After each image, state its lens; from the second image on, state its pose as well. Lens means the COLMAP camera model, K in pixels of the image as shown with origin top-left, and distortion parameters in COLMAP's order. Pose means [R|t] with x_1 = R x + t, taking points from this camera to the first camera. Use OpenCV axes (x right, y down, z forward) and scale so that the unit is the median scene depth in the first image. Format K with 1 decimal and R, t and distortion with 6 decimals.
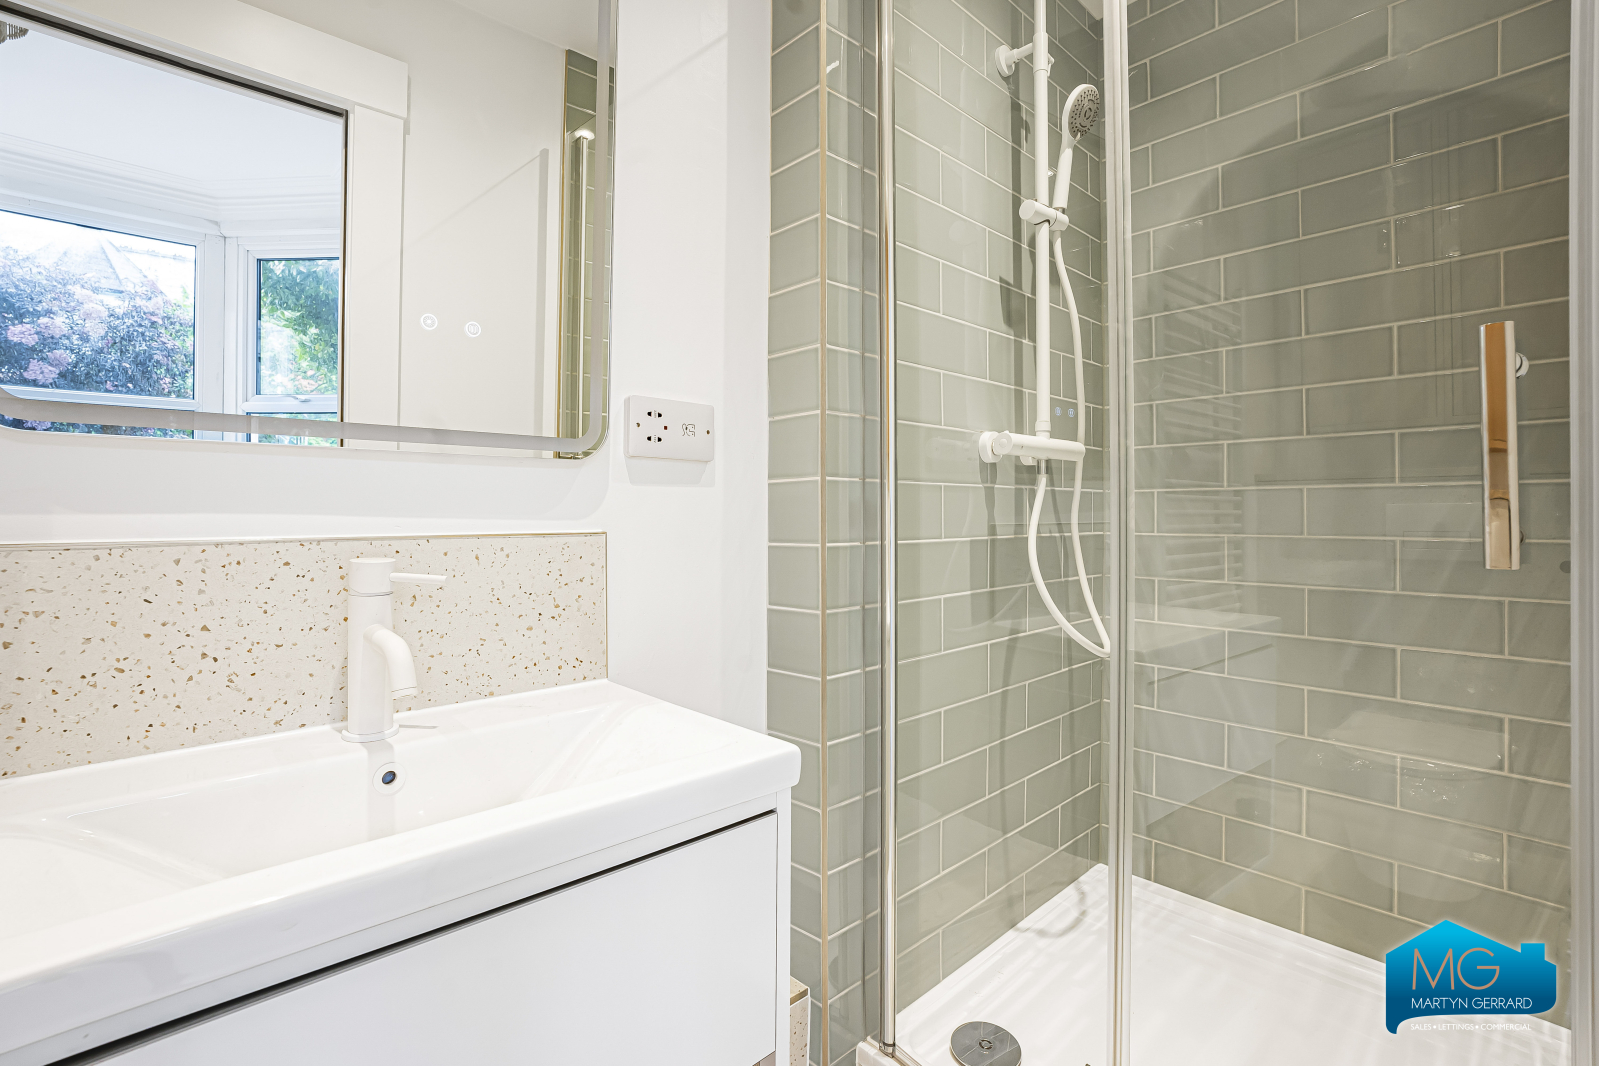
lens RADIAL K [[742.2, 0, 803.0], [0, 742.2, 507.2], [0, 0, 1]] dist [-0.000192, -0.000351]
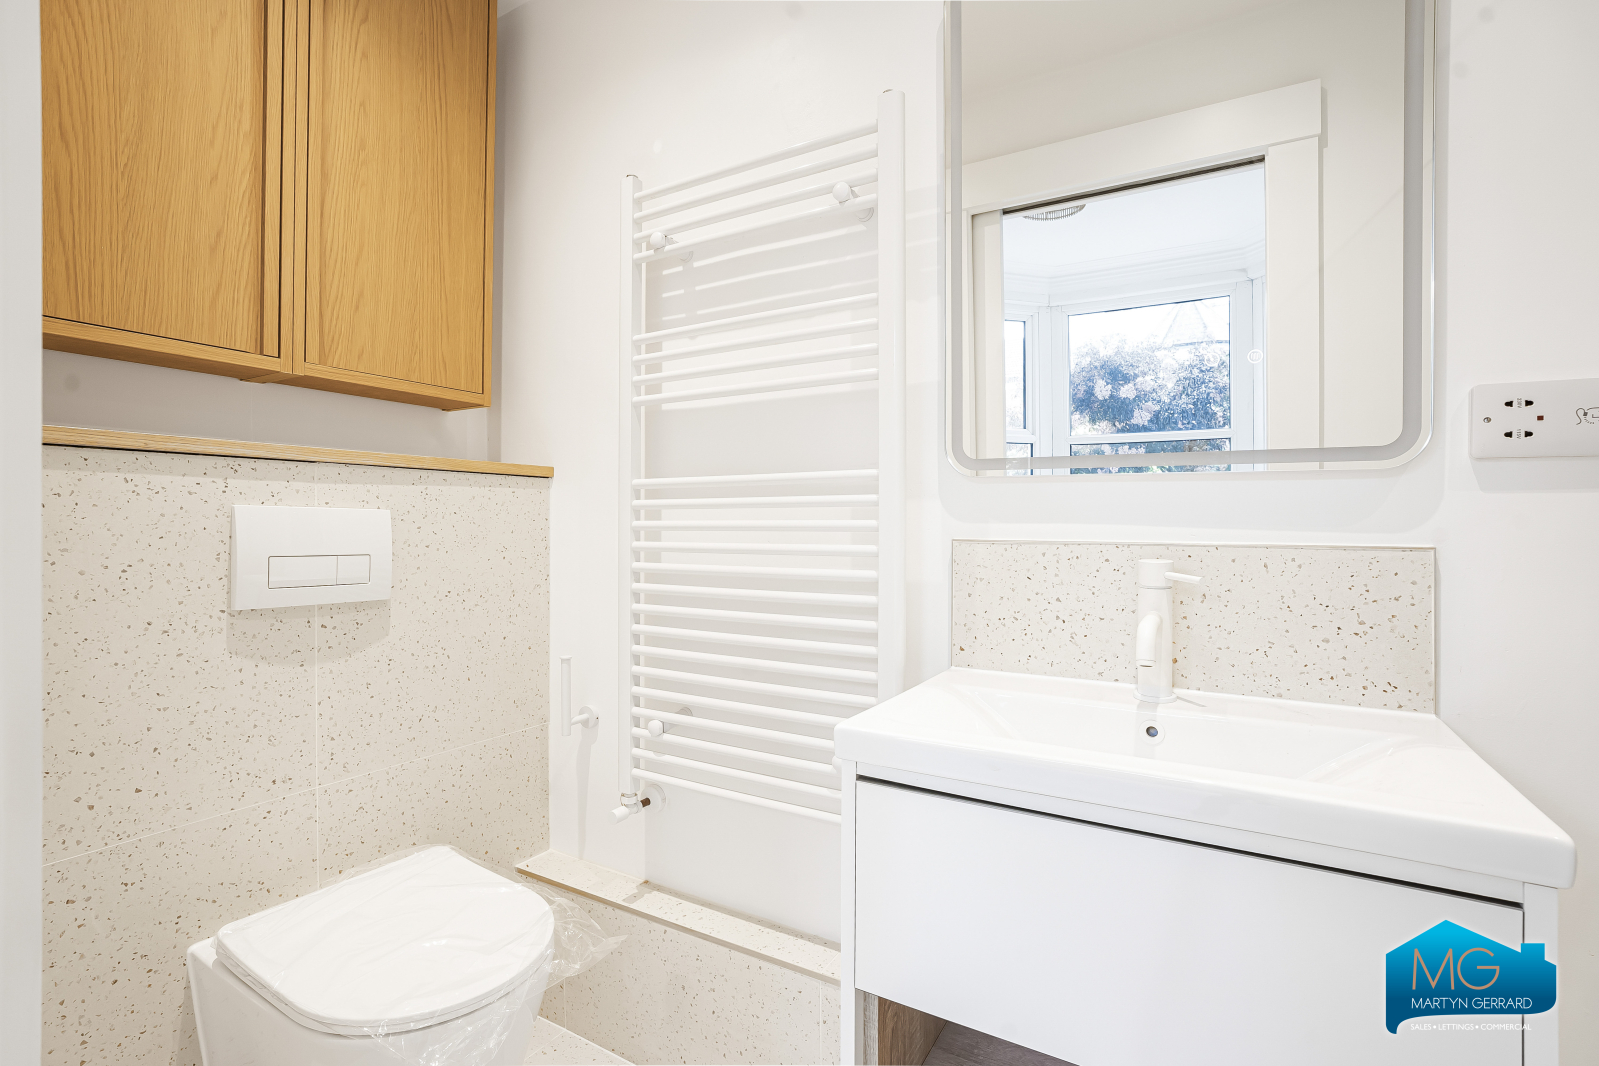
lens RADIAL K [[742.2, 0, 803.0], [0, 742.2, 507.2], [0, 0, 1]] dist [-0.000192, -0.000351]
pose [[0.333536, -0.019478, -0.942536, 0.331244], [-0.001623, 0.999773, -0.021235, 0.006050], [0.942736, 0.008613, 0.333428, 0.003323]]
